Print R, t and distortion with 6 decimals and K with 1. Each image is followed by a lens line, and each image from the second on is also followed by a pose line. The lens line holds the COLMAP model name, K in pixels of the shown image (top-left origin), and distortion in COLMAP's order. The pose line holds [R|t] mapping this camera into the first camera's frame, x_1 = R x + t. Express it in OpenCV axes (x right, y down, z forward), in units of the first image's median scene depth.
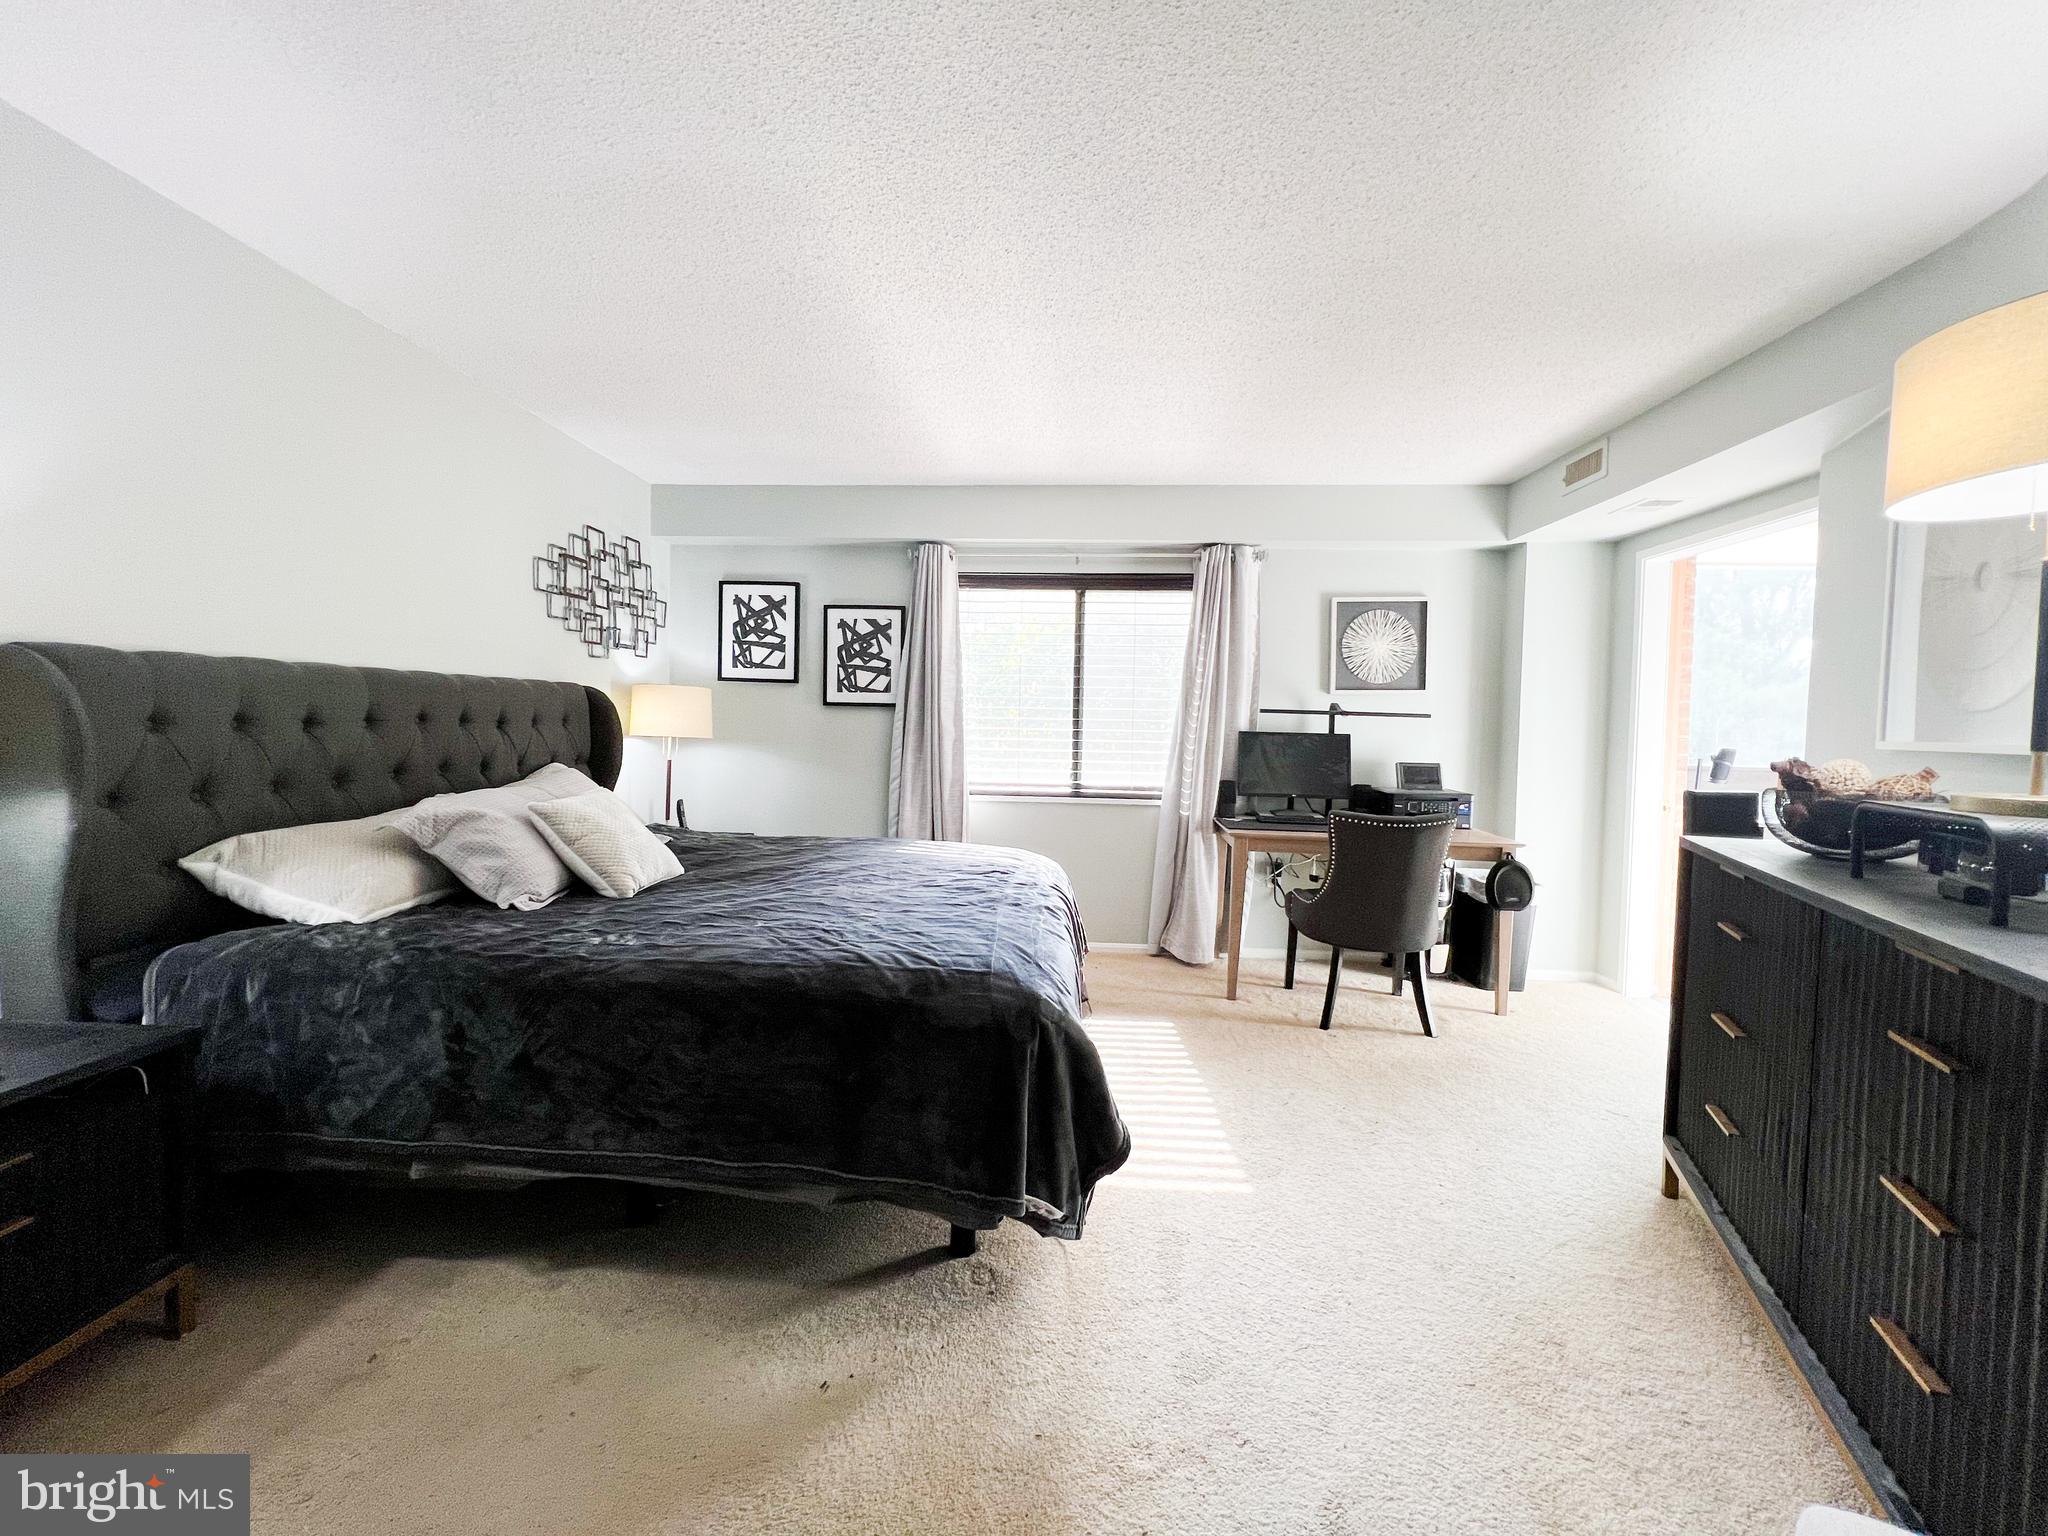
lens RADIAL K [[825.9, 0, 1023.5], [0, 825.9, 769.0], [0, 0, 1]] dist [-0.003914, 0.001792]
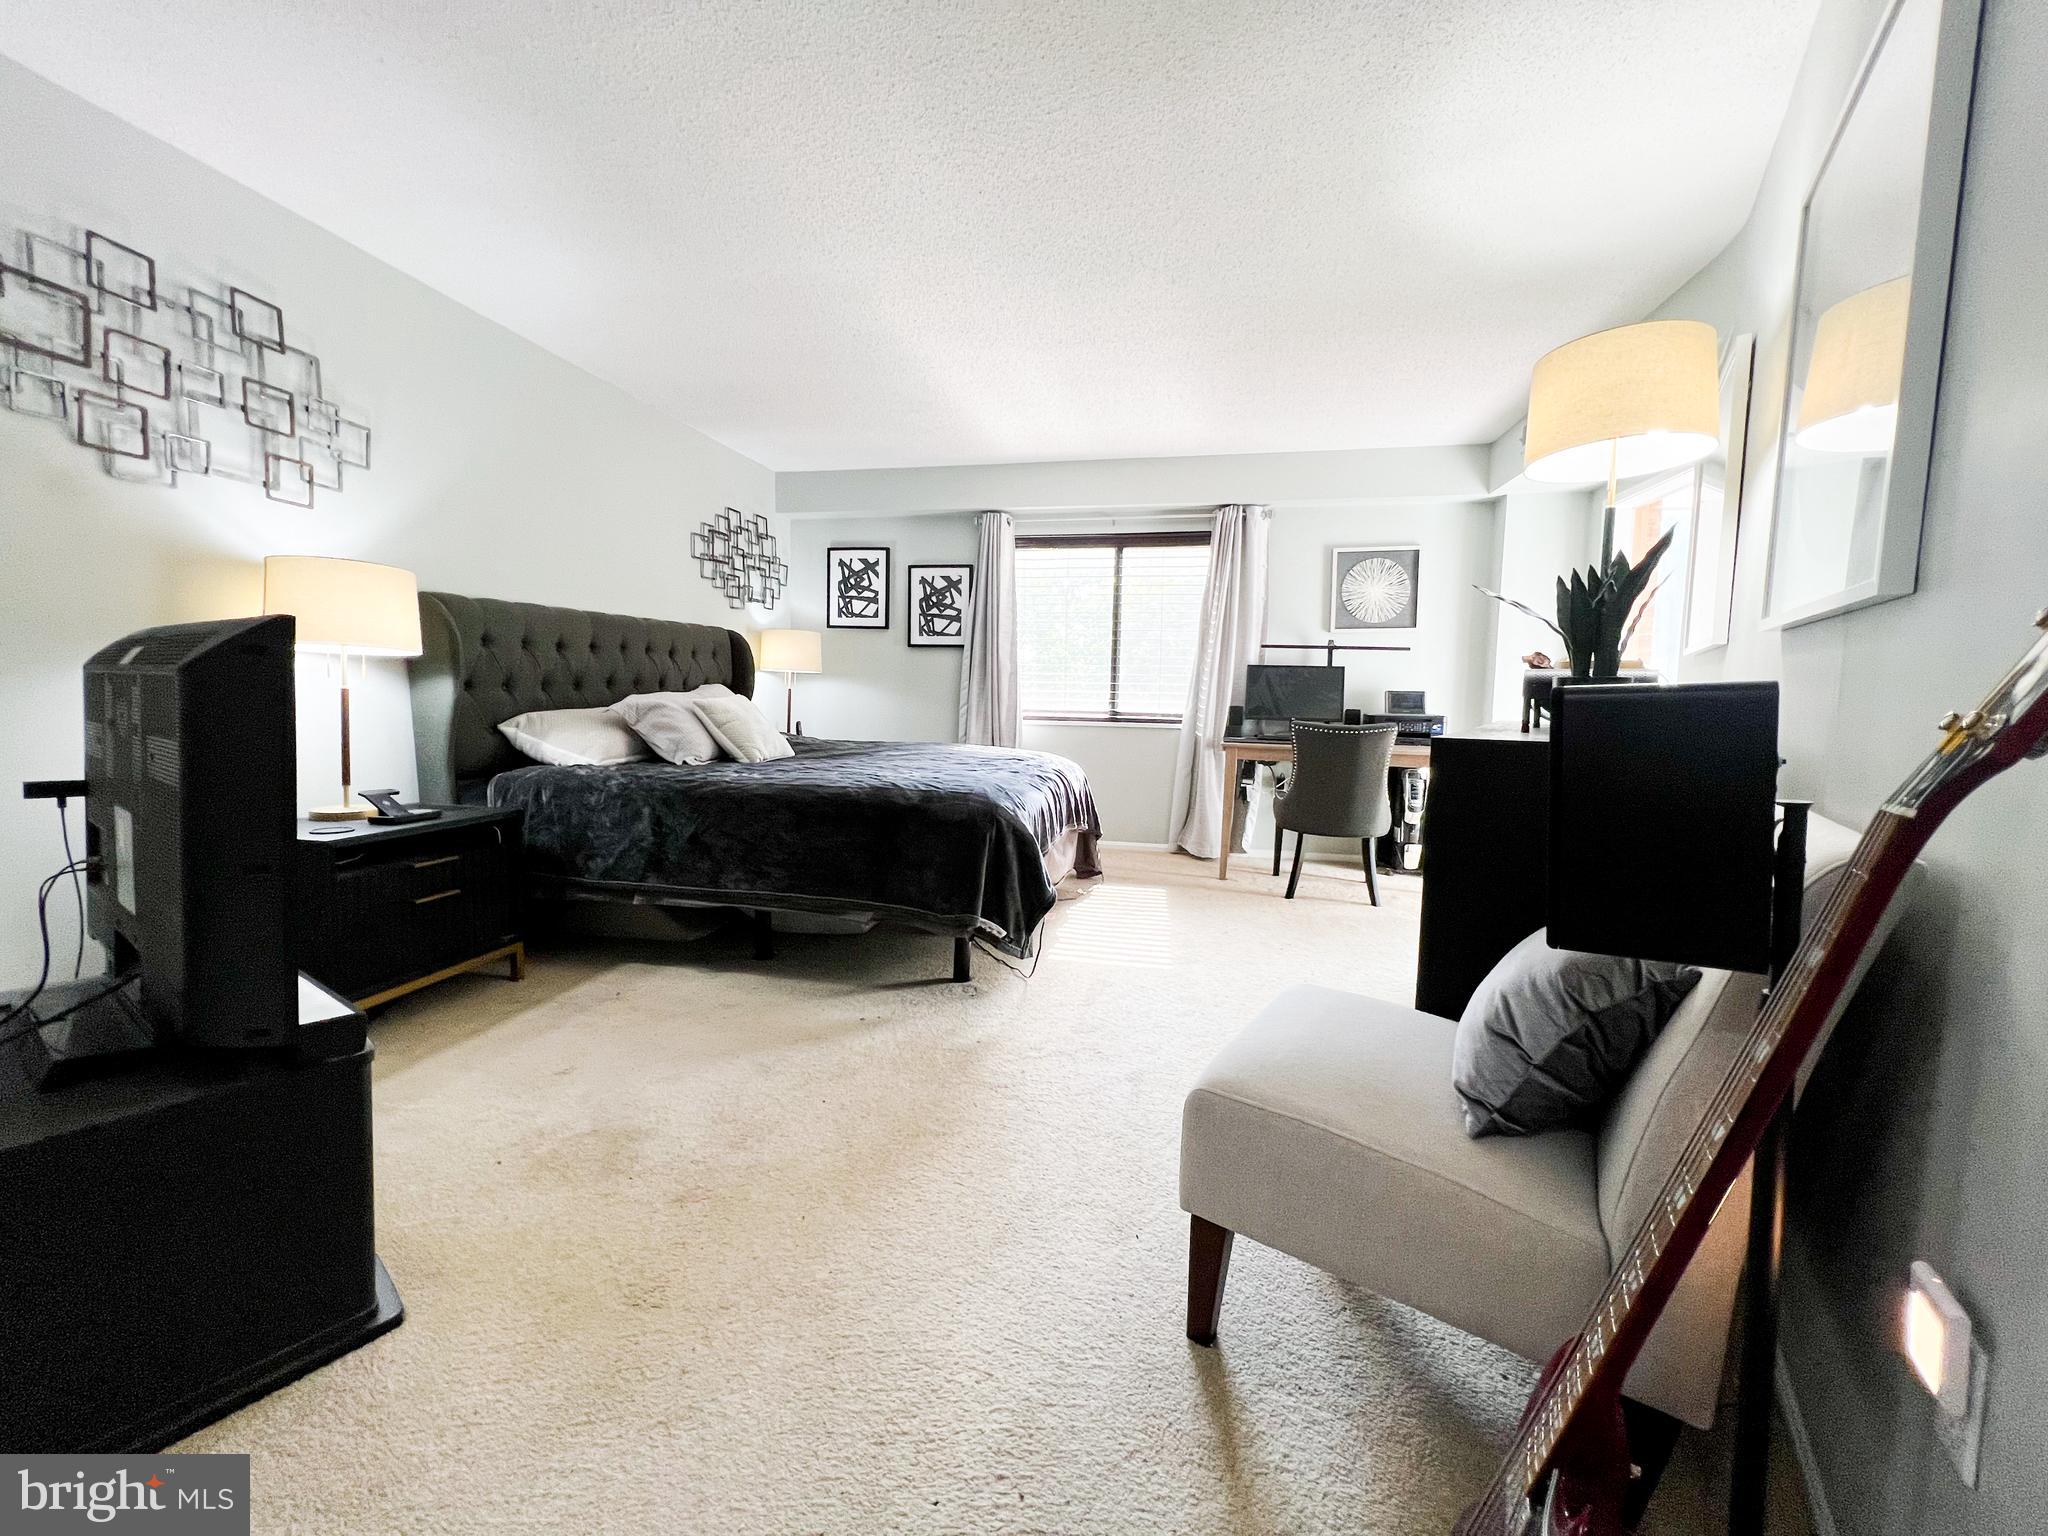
lens RADIAL K [[825.9, 0, 1025.1], [0, 825.9, 766.8], [0, 0, 1]] dist [-0.003914, 0.001792]
pose [[0.989716, 0.011389, -0.142591, 0.135111], [-0.005739, 0.999184, 0.039969, 0.064037], [0.142930, -0.038739, 0.988974, -0.255362]]
